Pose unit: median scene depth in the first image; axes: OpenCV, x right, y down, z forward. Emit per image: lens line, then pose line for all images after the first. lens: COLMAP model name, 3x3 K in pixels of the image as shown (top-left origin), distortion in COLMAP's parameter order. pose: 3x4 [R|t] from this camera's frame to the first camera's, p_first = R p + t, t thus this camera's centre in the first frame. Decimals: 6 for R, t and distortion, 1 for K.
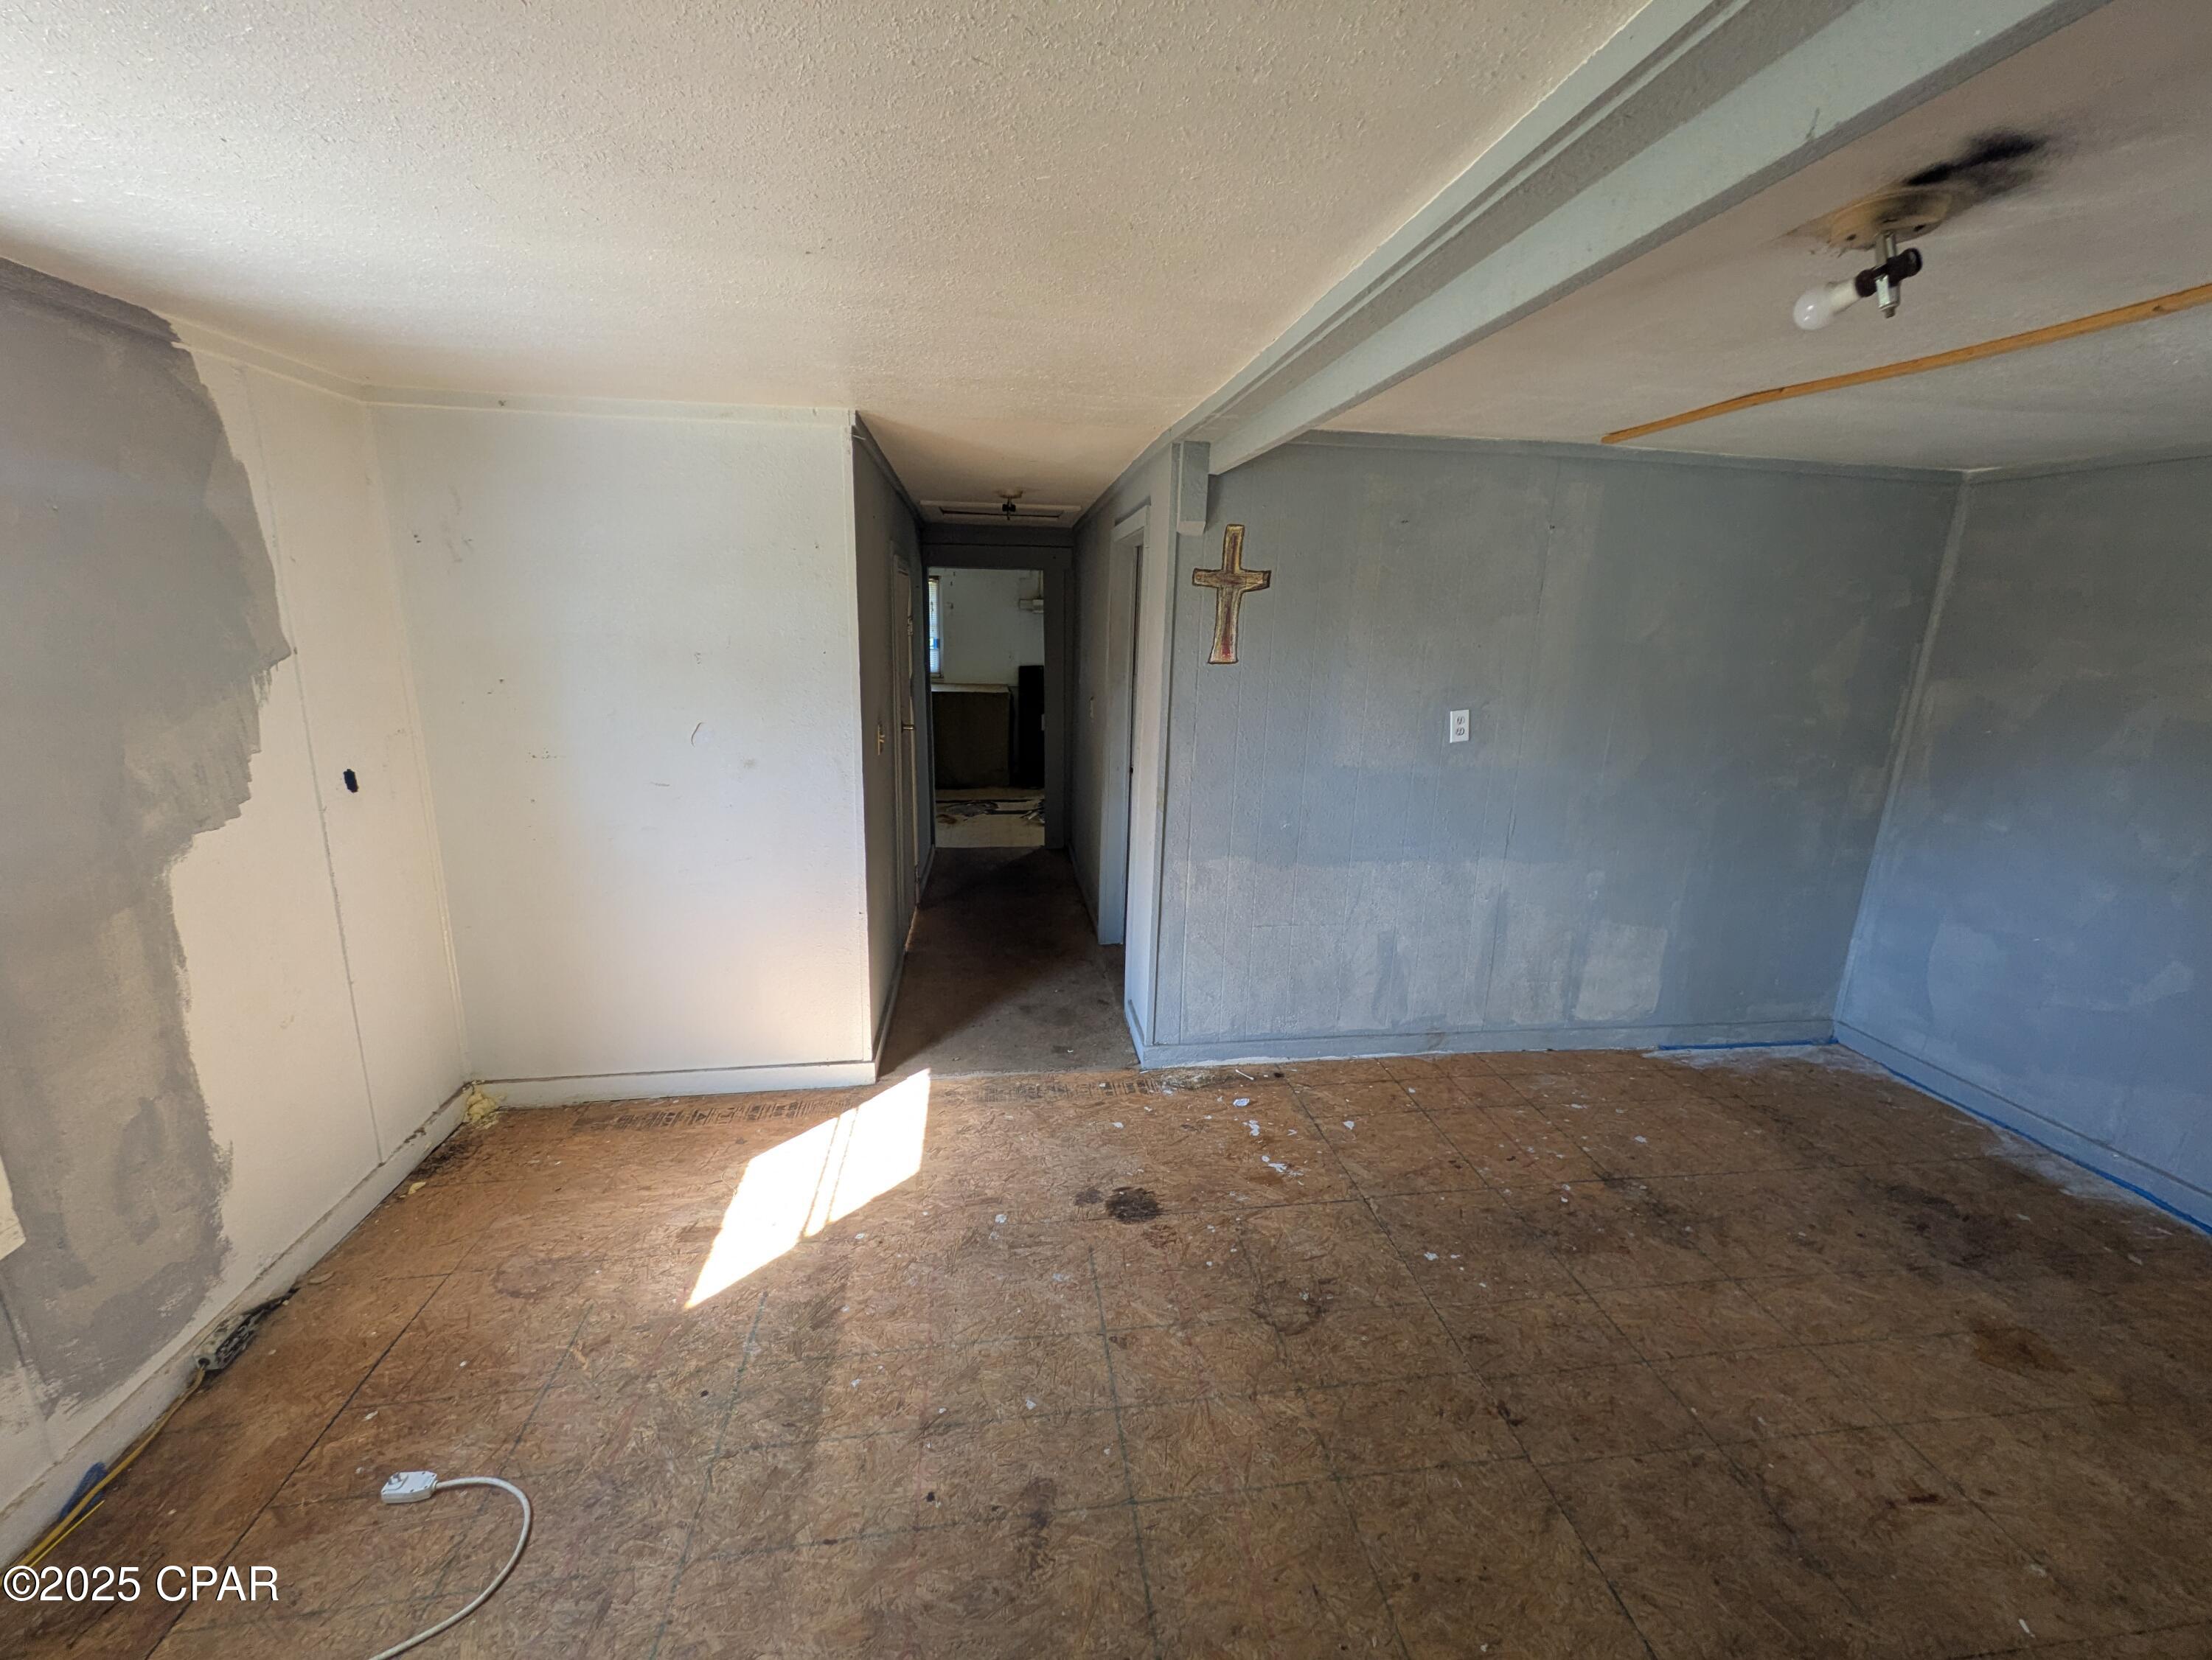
lens RADIAL K [[877.0, 0, 1105.7], [0, 877.0, 823.7], [0, 0, 1]] dist [0.001663, -0.000379]
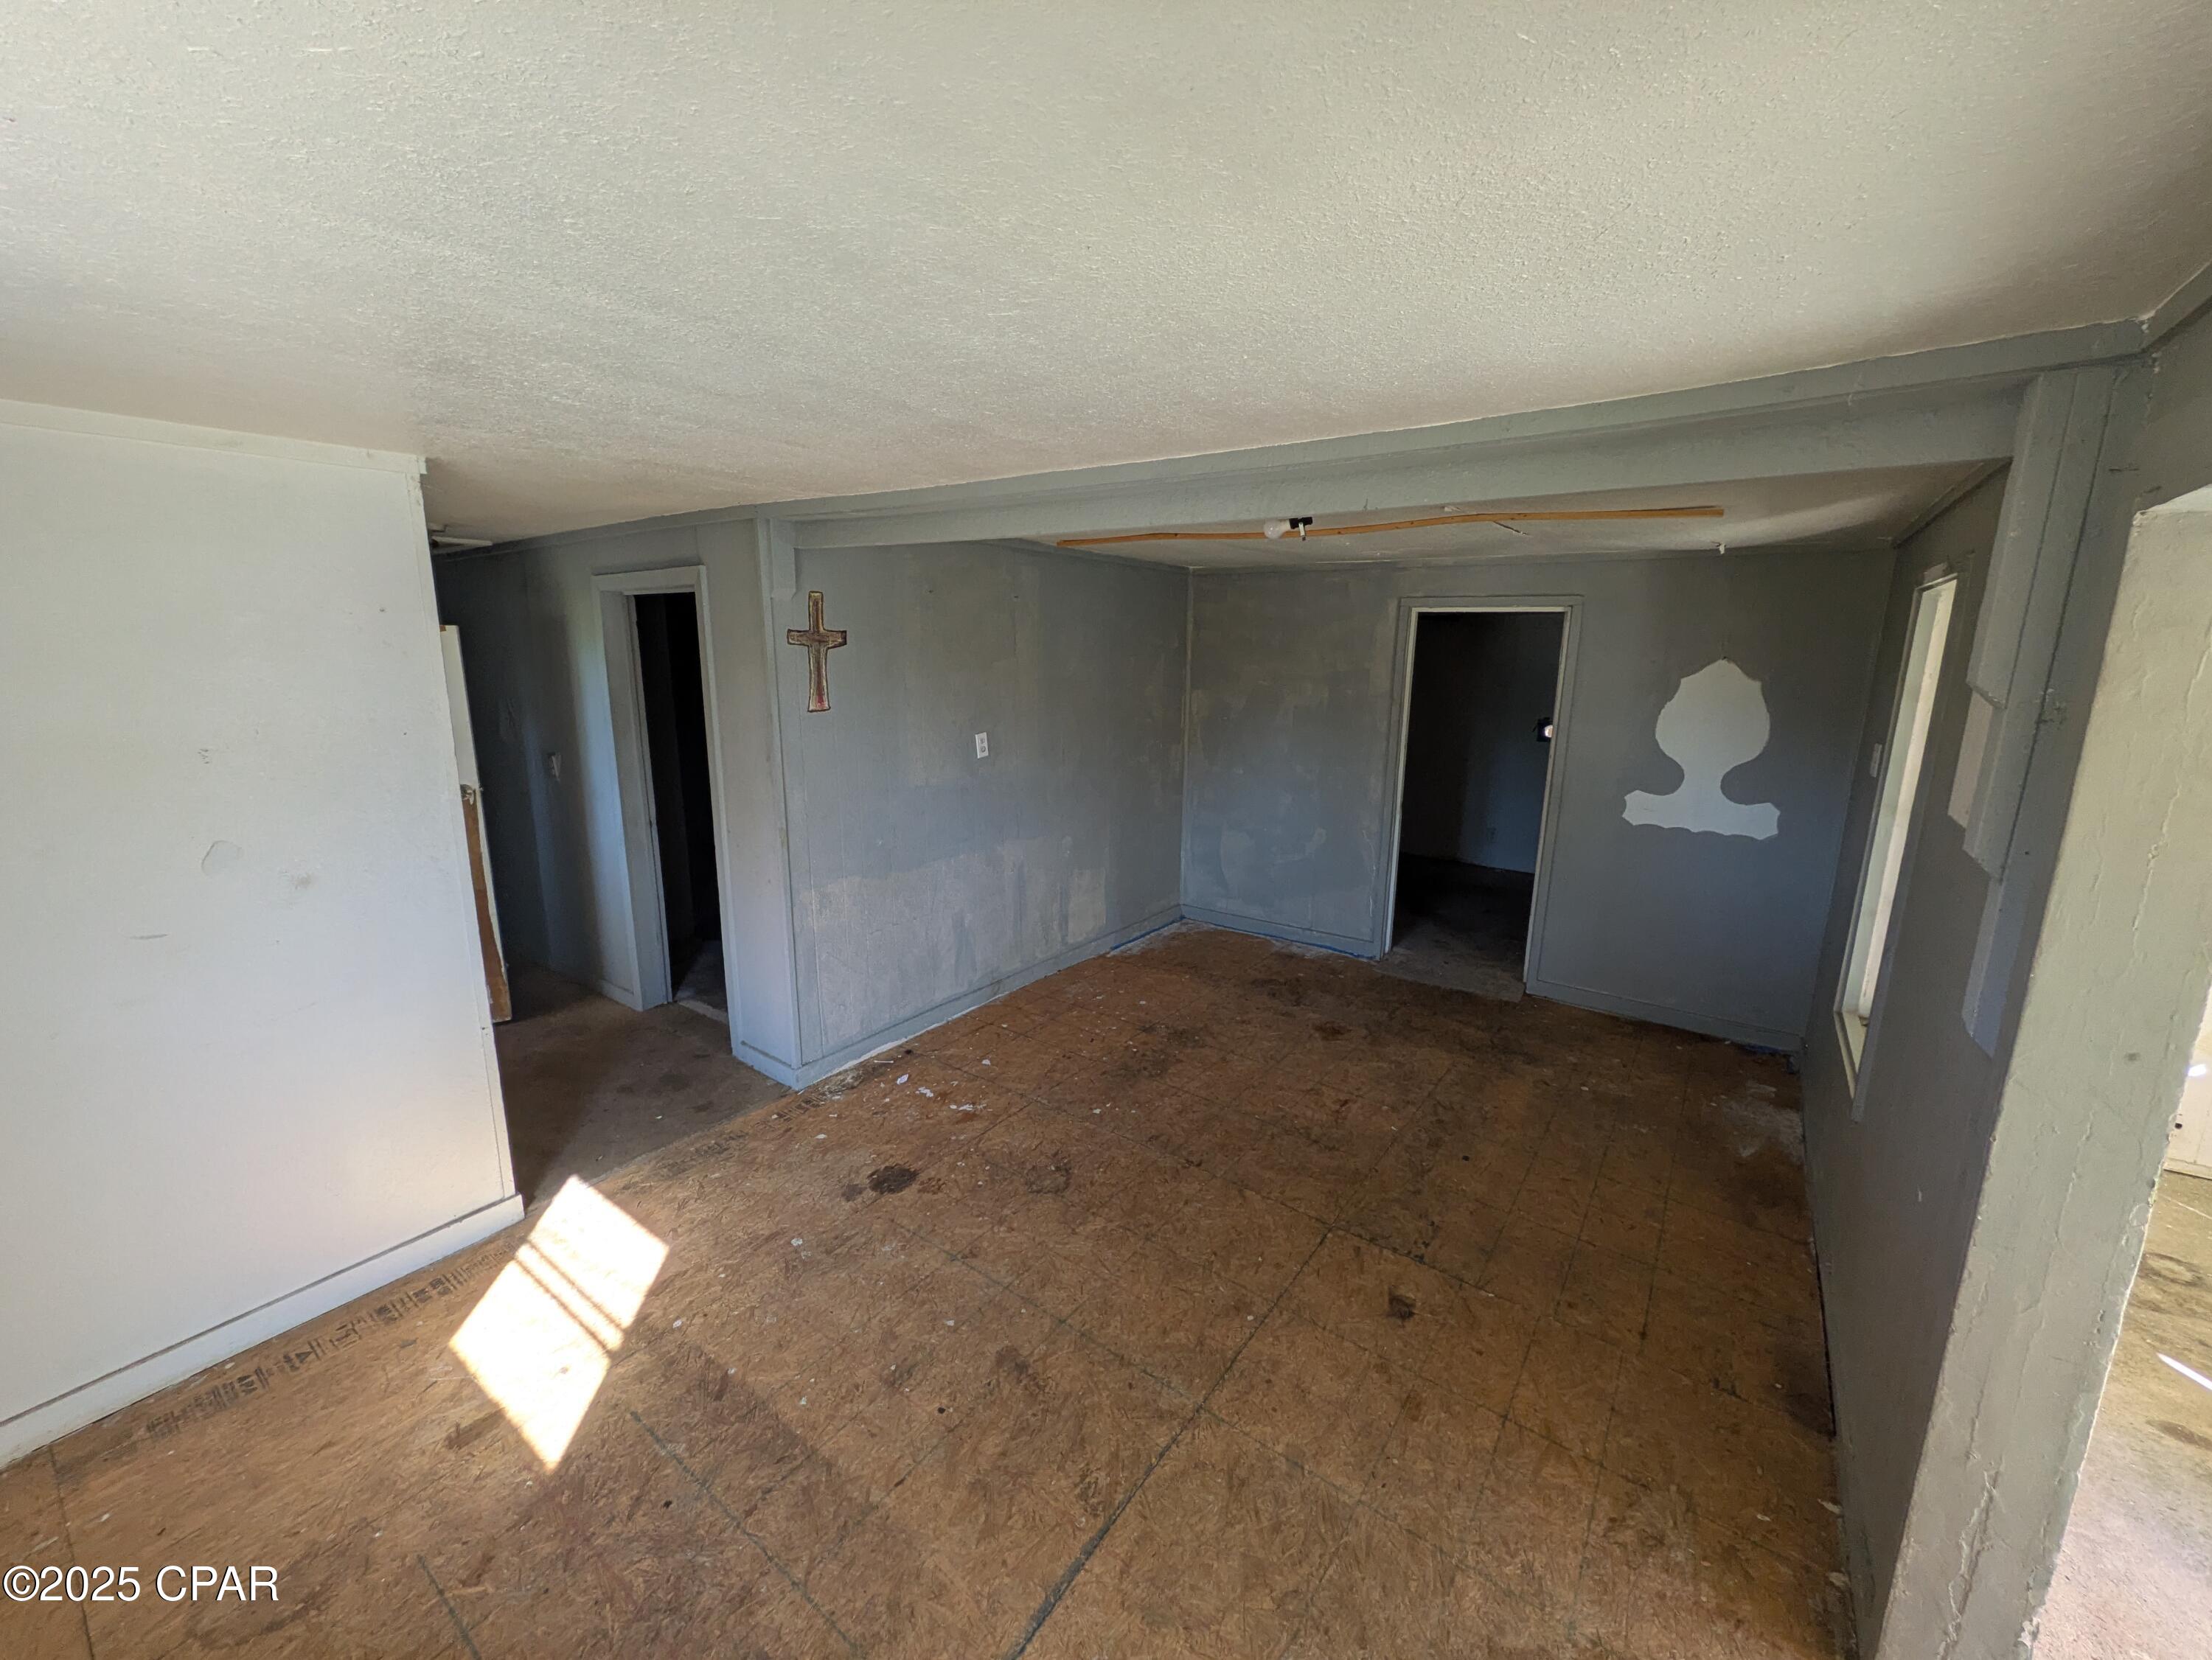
lens RADIAL K [[877.0, 0, 1105.7], [0, 877.0, 823.7], [0, 0, 1]] dist [0.001663, -0.000379]
pose [[0.695403, -0.162650, 0.699971, -0.420091], [0.175464, 0.982998, 0.054098, -0.035011], [-0.696870, 0.085200, 0.712119, -0.056129]]
